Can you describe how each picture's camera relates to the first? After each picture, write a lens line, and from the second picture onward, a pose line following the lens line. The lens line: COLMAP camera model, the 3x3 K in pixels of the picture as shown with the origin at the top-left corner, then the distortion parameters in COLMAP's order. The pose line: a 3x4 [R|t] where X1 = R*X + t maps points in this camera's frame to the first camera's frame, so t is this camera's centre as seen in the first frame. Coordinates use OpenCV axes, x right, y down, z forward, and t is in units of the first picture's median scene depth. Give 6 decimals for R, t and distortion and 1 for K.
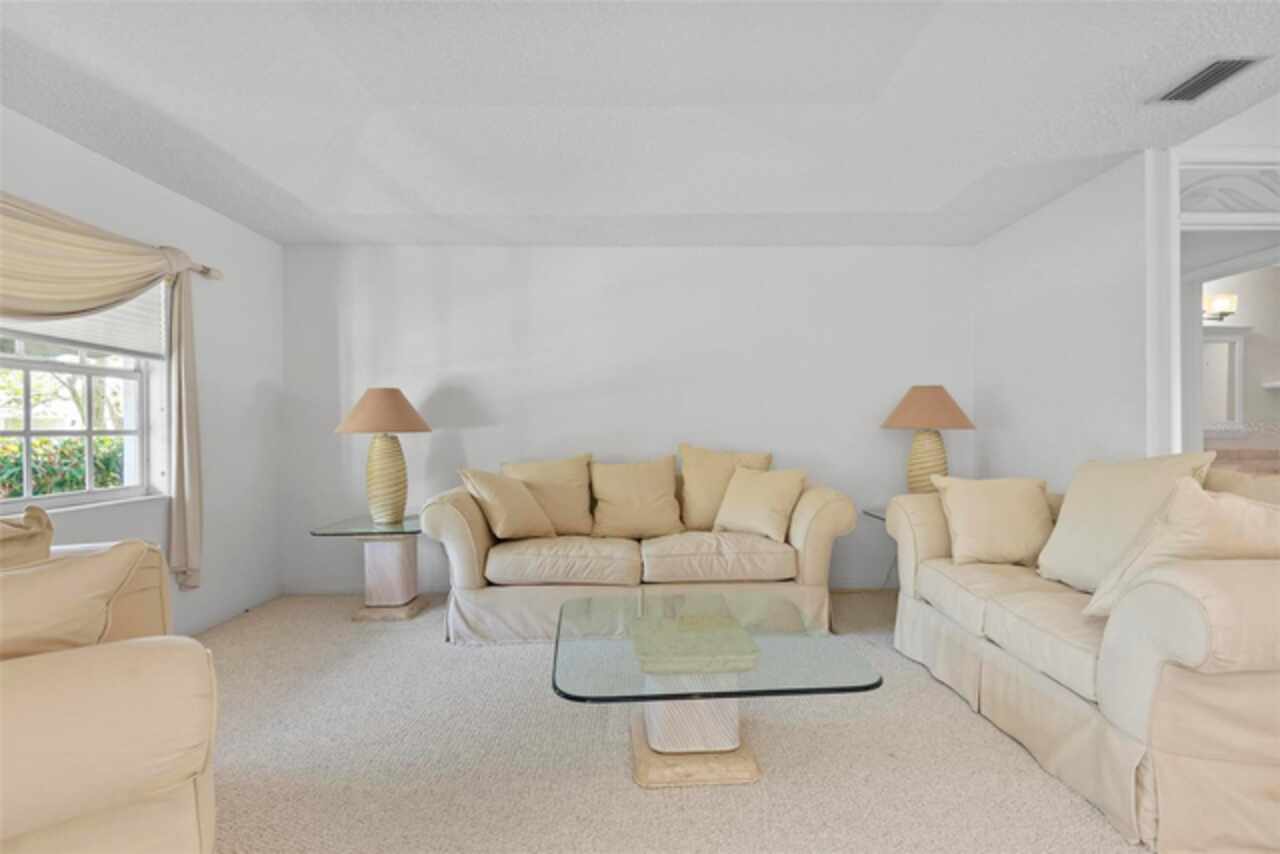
lens RADIAL K [[582.7, 0, 647.0], [0, 582.7, 431.2], [0, 0, 1]] dist [0.015260, -0.006460]
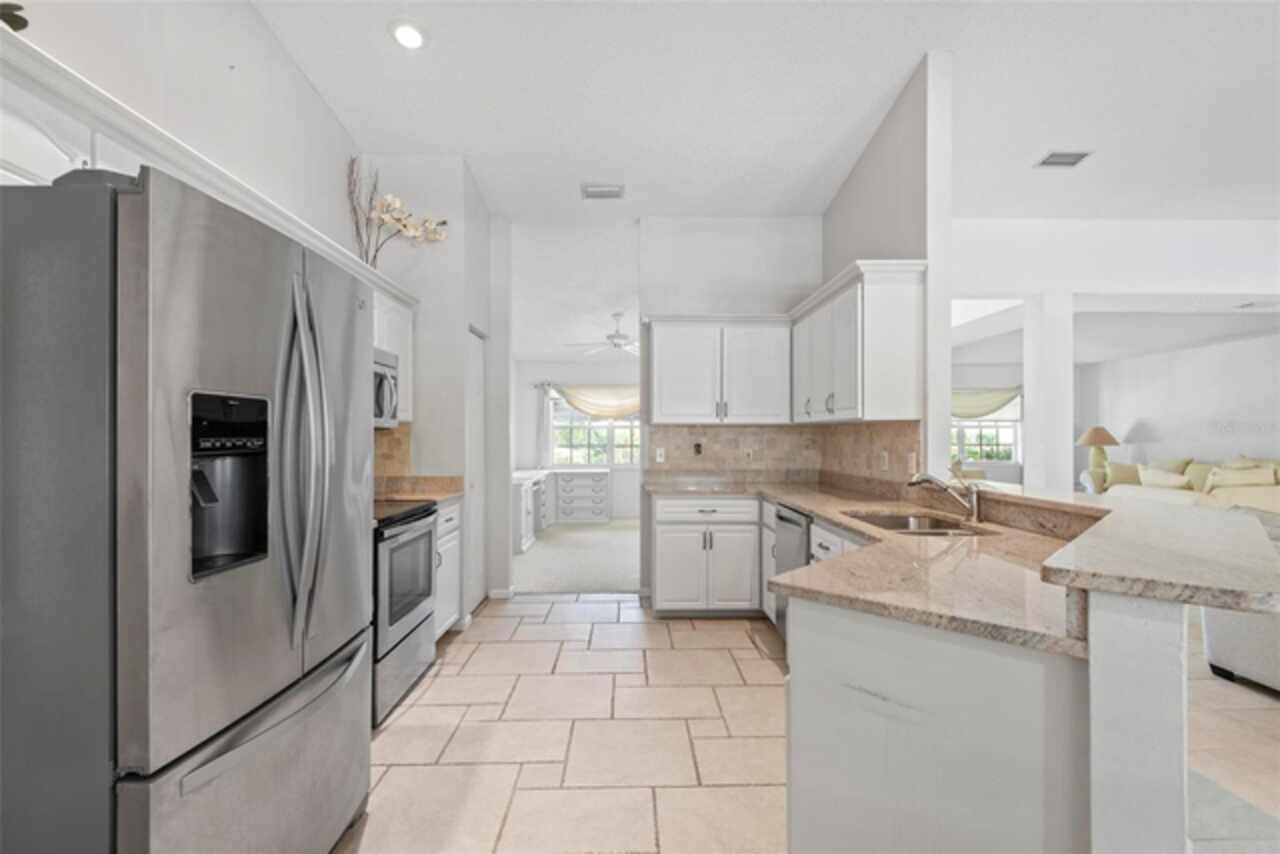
lens RADIAL K [[582.7, 0, 648.1], [0, 582.7, 425.1], [0, 0, 1]] dist [0.015260, -0.006460]
pose [[0.022770, -0.020442, -0.999532, 2.248528], [0.003222, 0.999787, -0.020373, -0.046090], [0.999736, -0.002756, 0.022831, -1.047976]]
